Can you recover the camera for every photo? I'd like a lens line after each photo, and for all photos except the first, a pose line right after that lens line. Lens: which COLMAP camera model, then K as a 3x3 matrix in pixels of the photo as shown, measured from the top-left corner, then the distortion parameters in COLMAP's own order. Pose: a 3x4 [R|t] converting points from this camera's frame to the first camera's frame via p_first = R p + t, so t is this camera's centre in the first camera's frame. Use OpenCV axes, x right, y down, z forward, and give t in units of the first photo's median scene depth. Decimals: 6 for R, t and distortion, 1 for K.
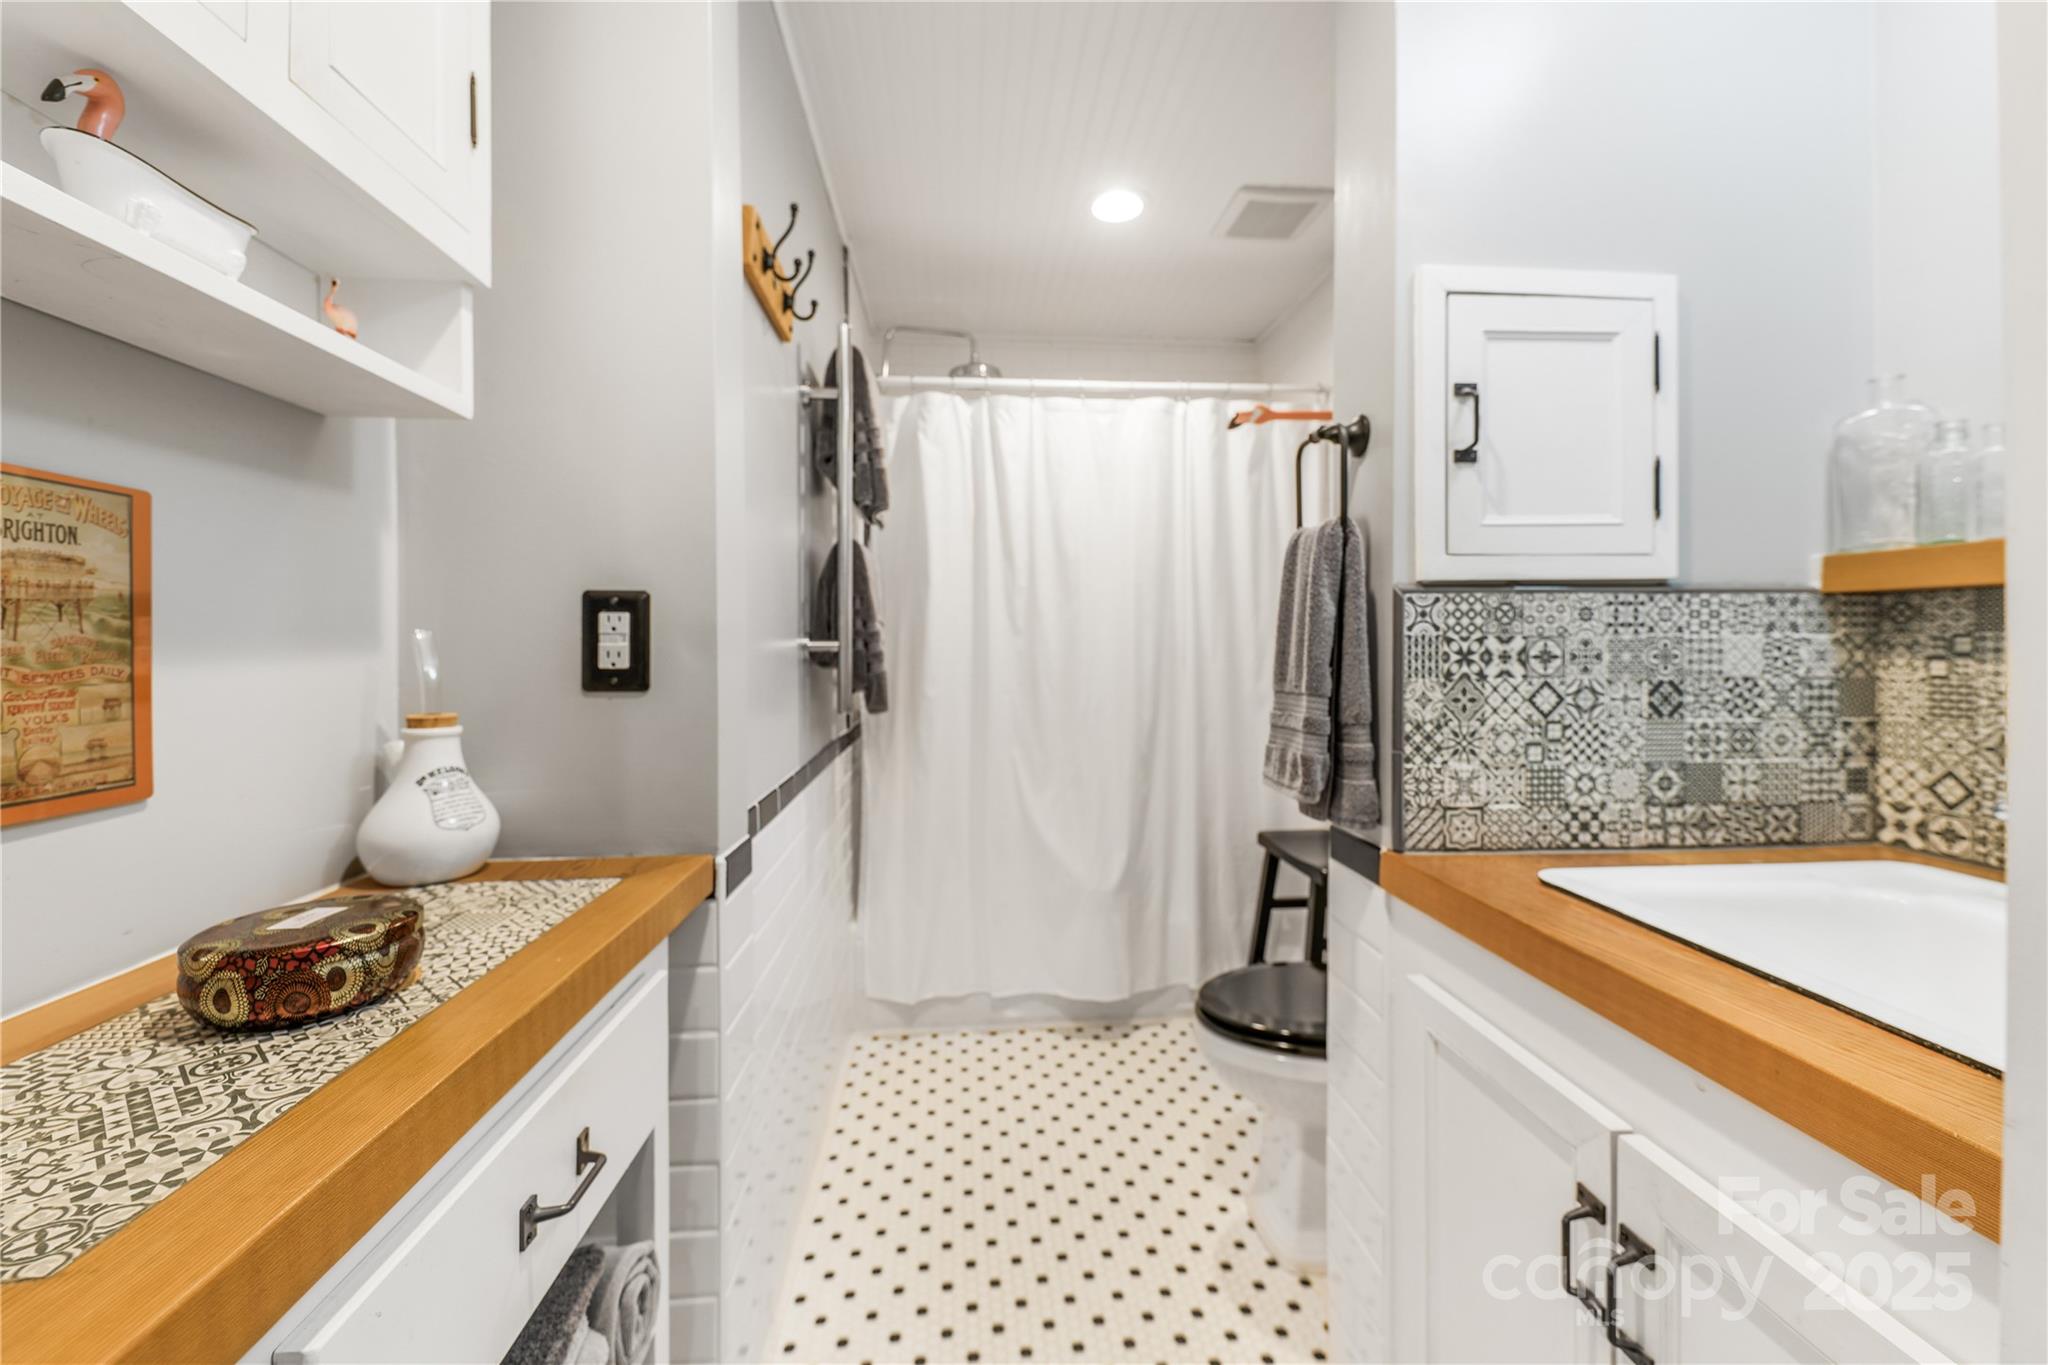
lens RADIAL K [[831.2, 0, 1046.8], [0, 831.2, 649.9], [0, 0, 1]] dist [0.001810, -0.000051]
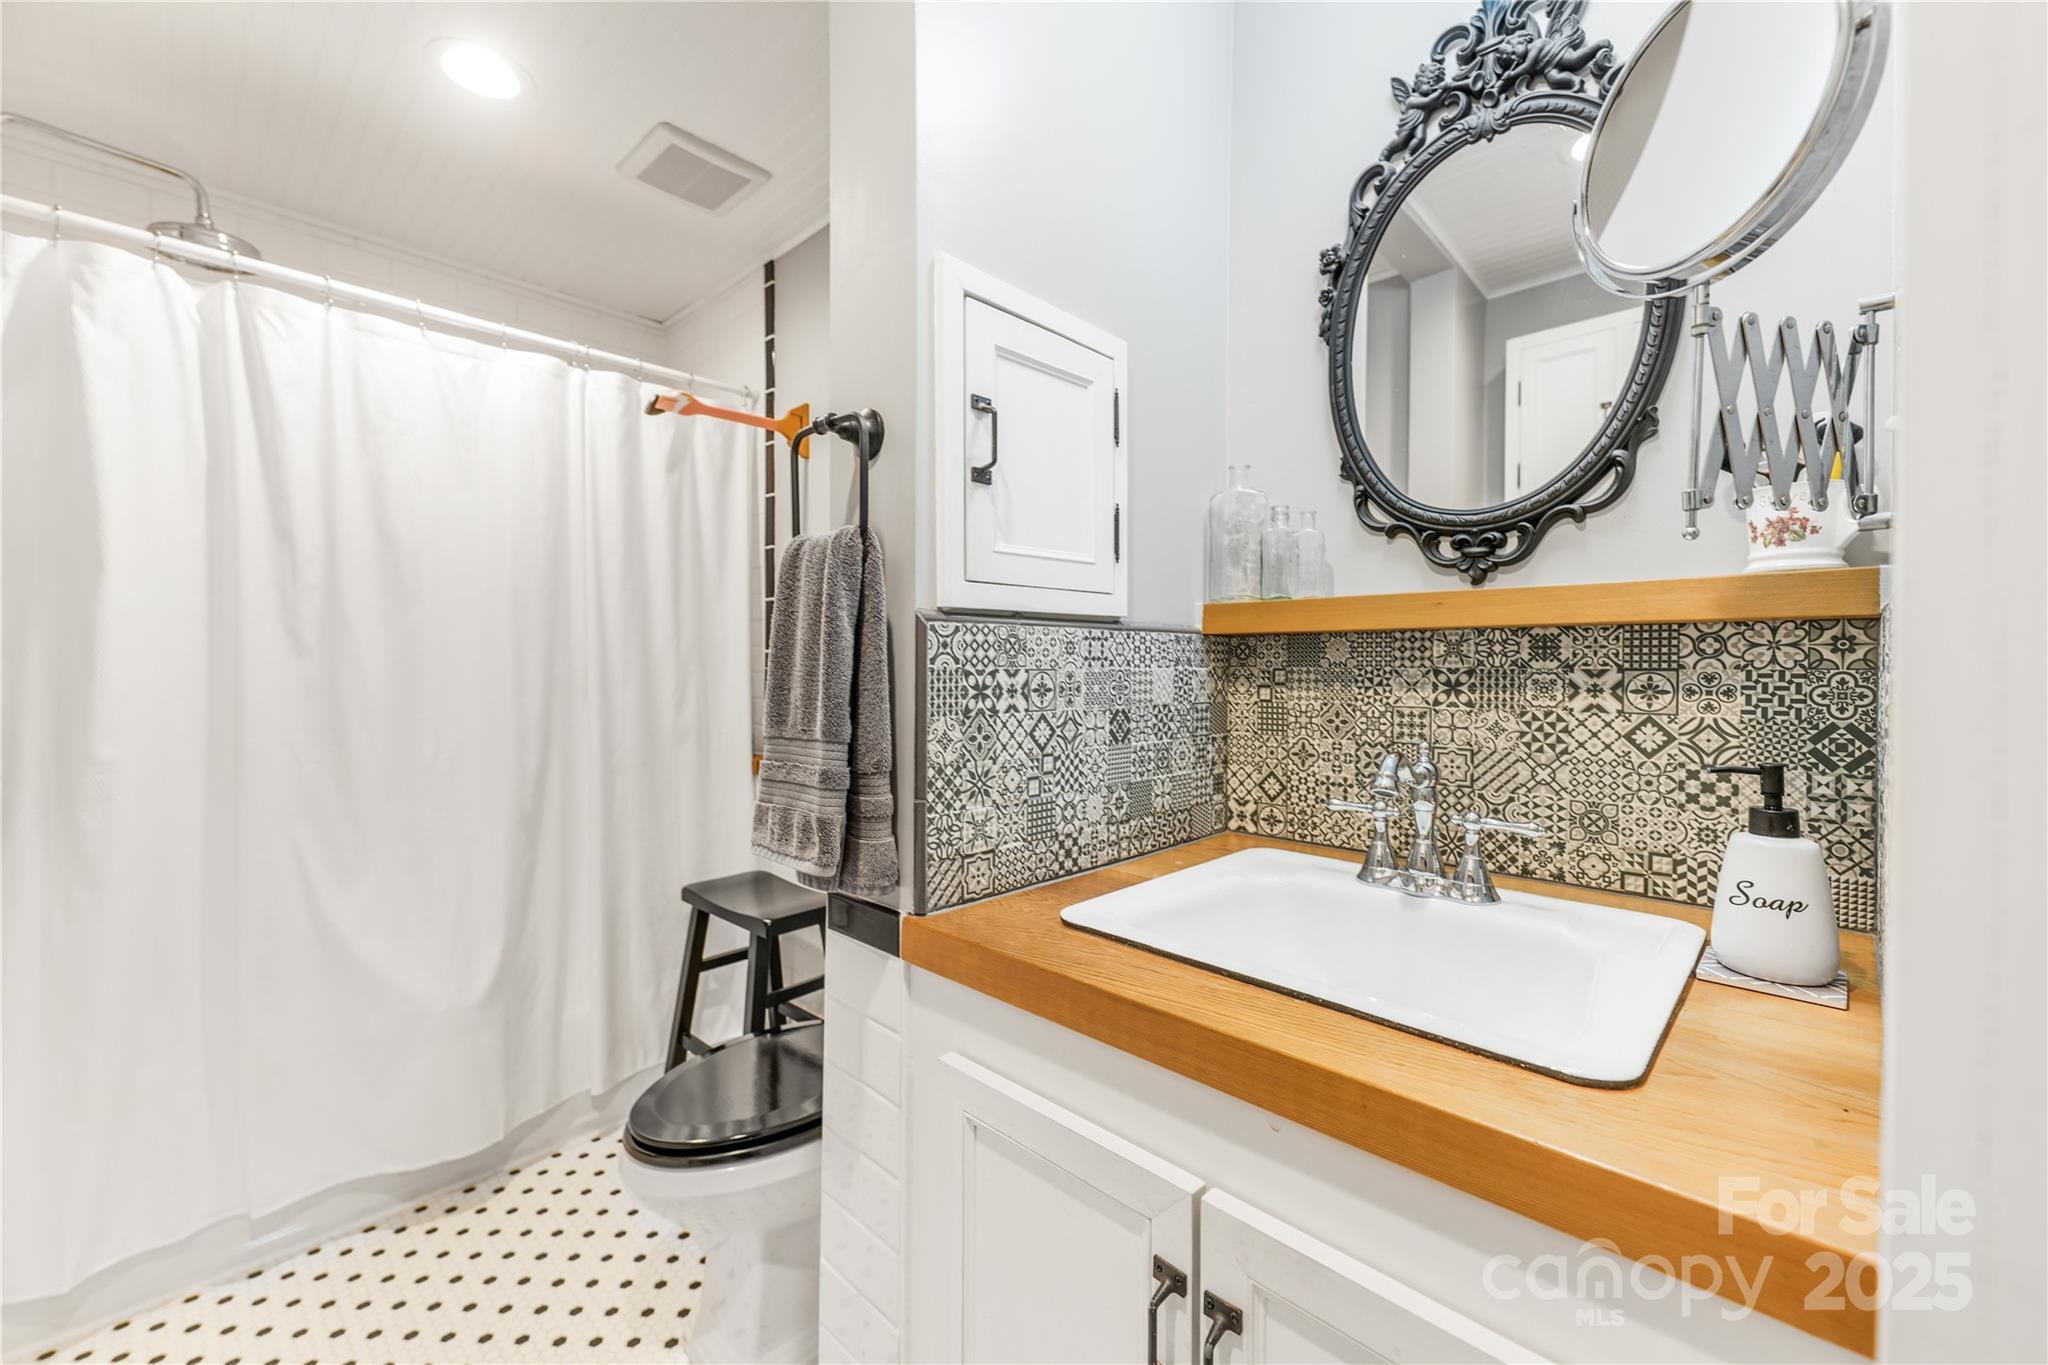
lens RADIAL K [[808.6, 0, 1026.8], [0, 808.6, 676.1], [0, 0, 1]] dist [0.023409, -0.007375]
pose [[0.760613, -0.004175, 0.649192, -0.045935], [0.000000, 0.999979, 0.006430, -0.014515], [-0.649206, -0.004890, 0.760597, 0.269625]]
